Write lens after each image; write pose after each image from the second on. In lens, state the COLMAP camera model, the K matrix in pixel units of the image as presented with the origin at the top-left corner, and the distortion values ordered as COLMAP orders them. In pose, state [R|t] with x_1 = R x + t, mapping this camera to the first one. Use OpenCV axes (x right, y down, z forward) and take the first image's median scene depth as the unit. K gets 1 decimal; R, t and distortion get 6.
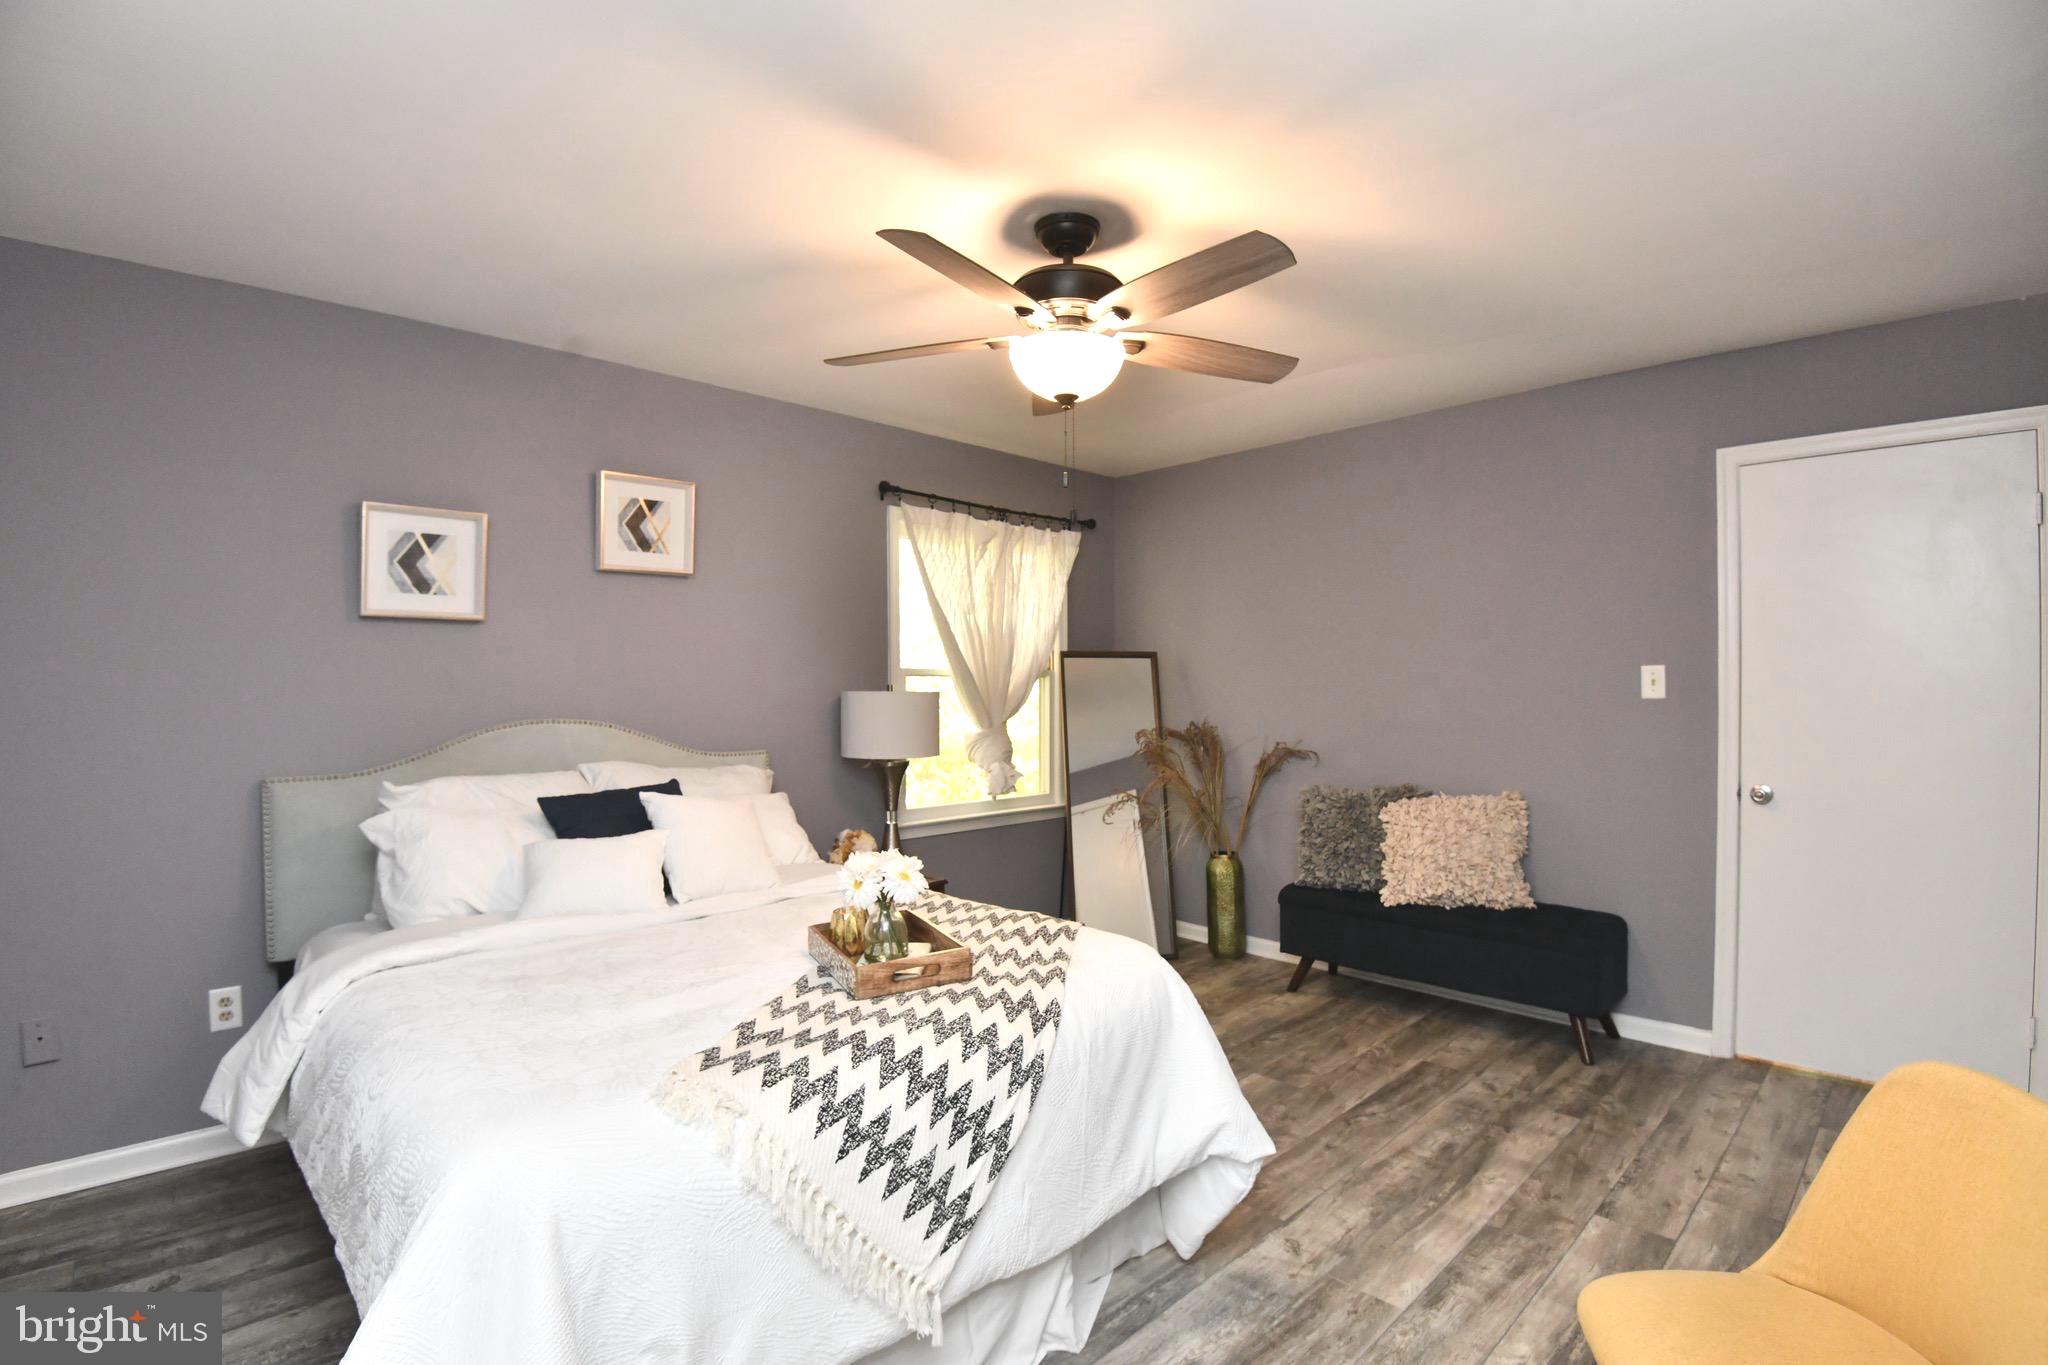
lens RADIAL K [[959.8, 0, 1027.9], [0, 959.8, 694.6], [0, 0, 1]] dist [-0.000105, -0.021206]
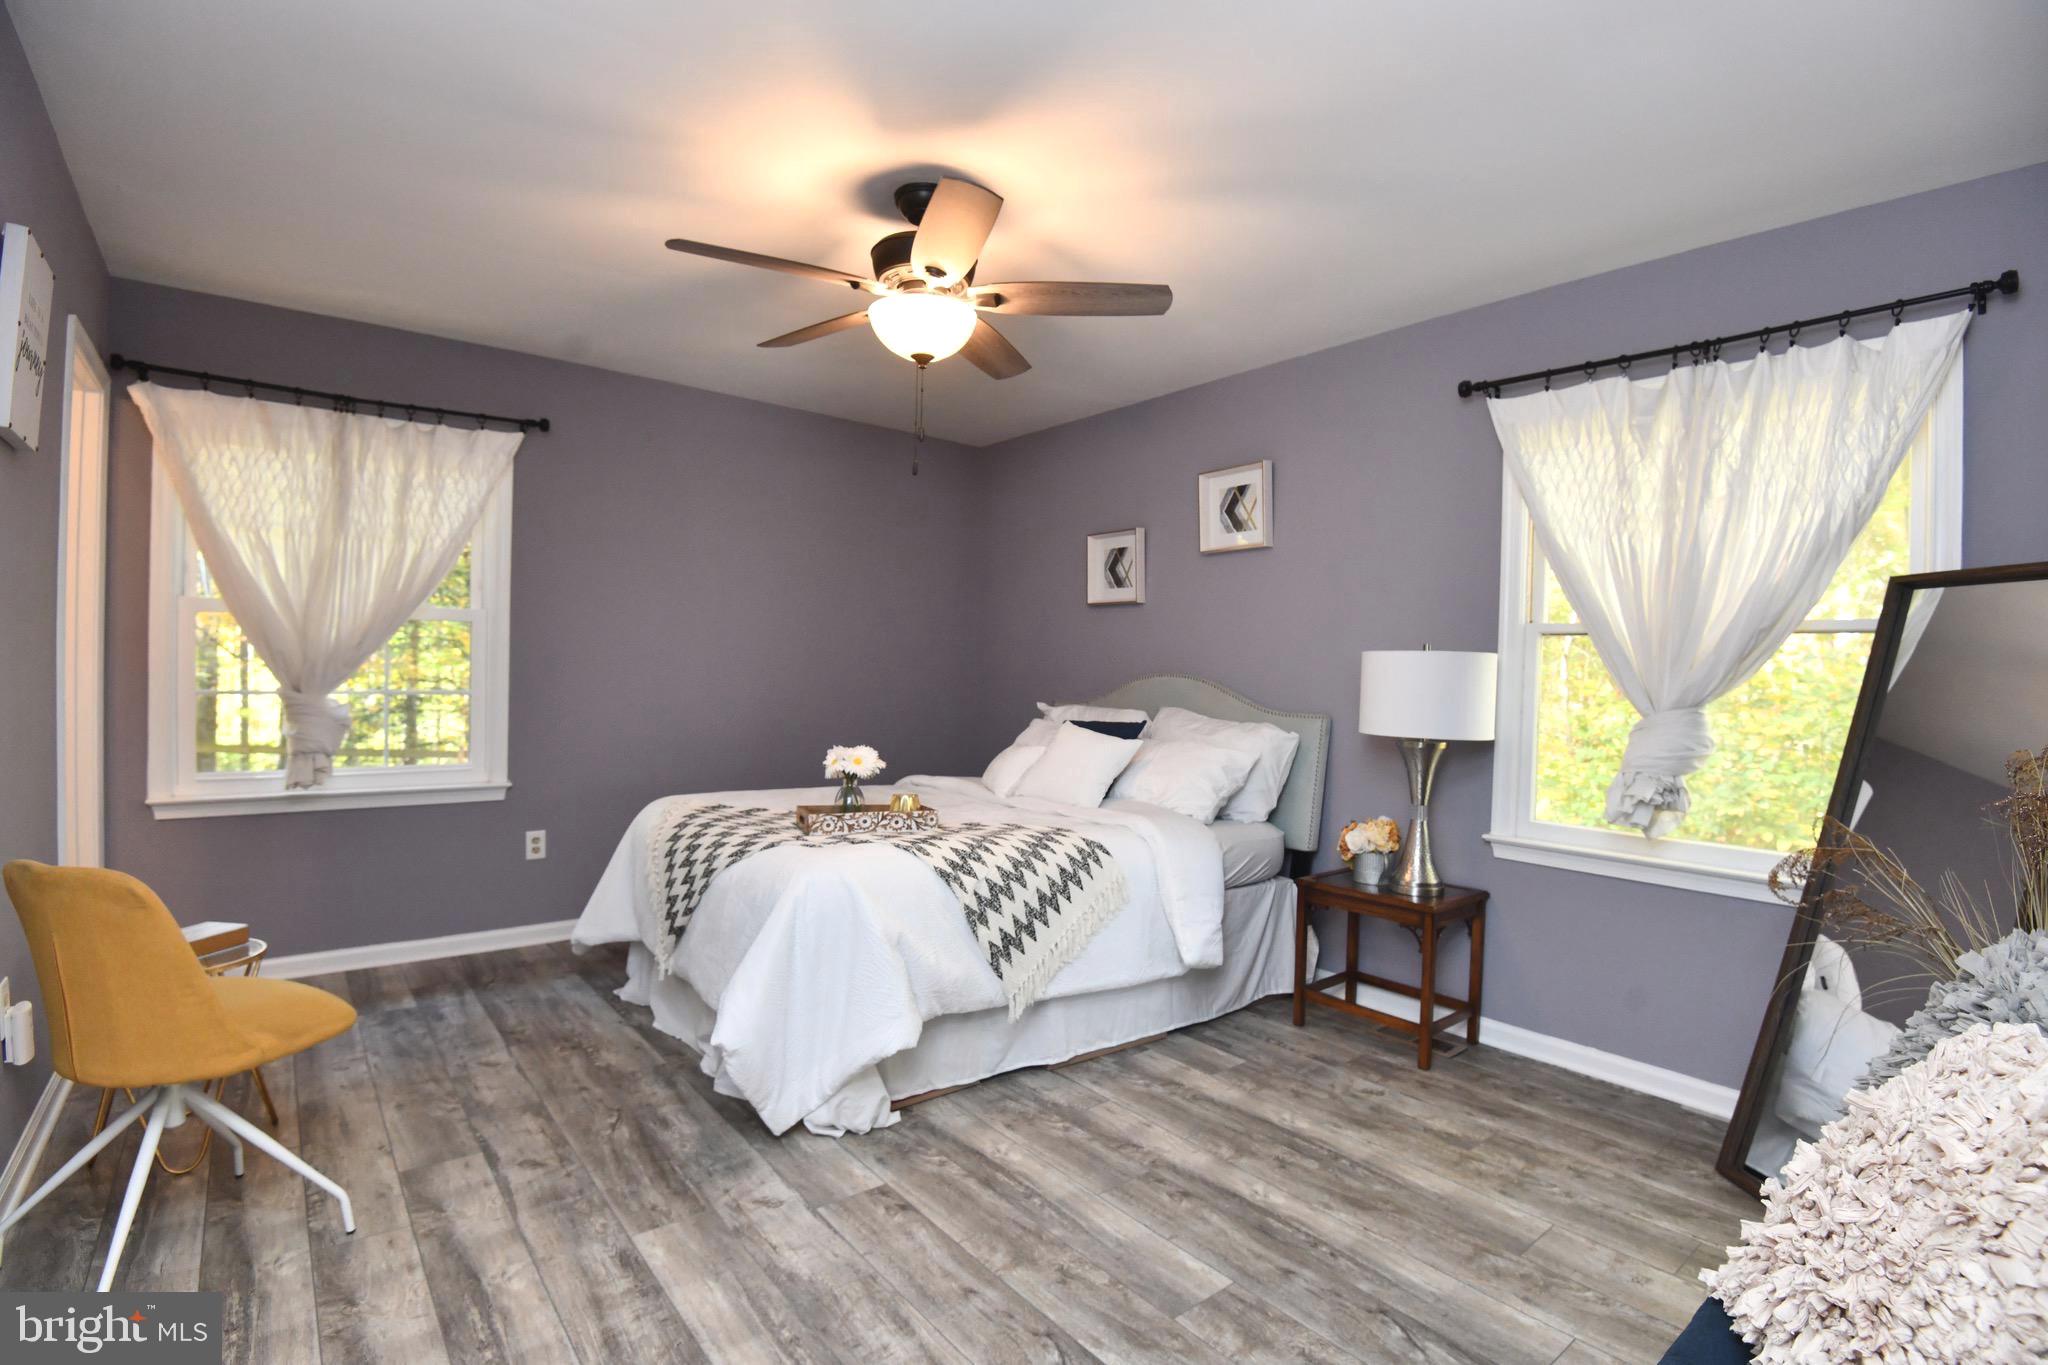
lens RADIAL K [[959.8, 0, 1027.9], [0, 959.8, 694.6], [0, 0, 1]] dist [-0.000105, -0.021206]
pose [[-0.100916, 0.022589, -0.994639, 1.051653], [-0.035254, 0.999033, 0.026266, 0.033406], [0.994270, 0.037715, -0.100022, 1.179573]]
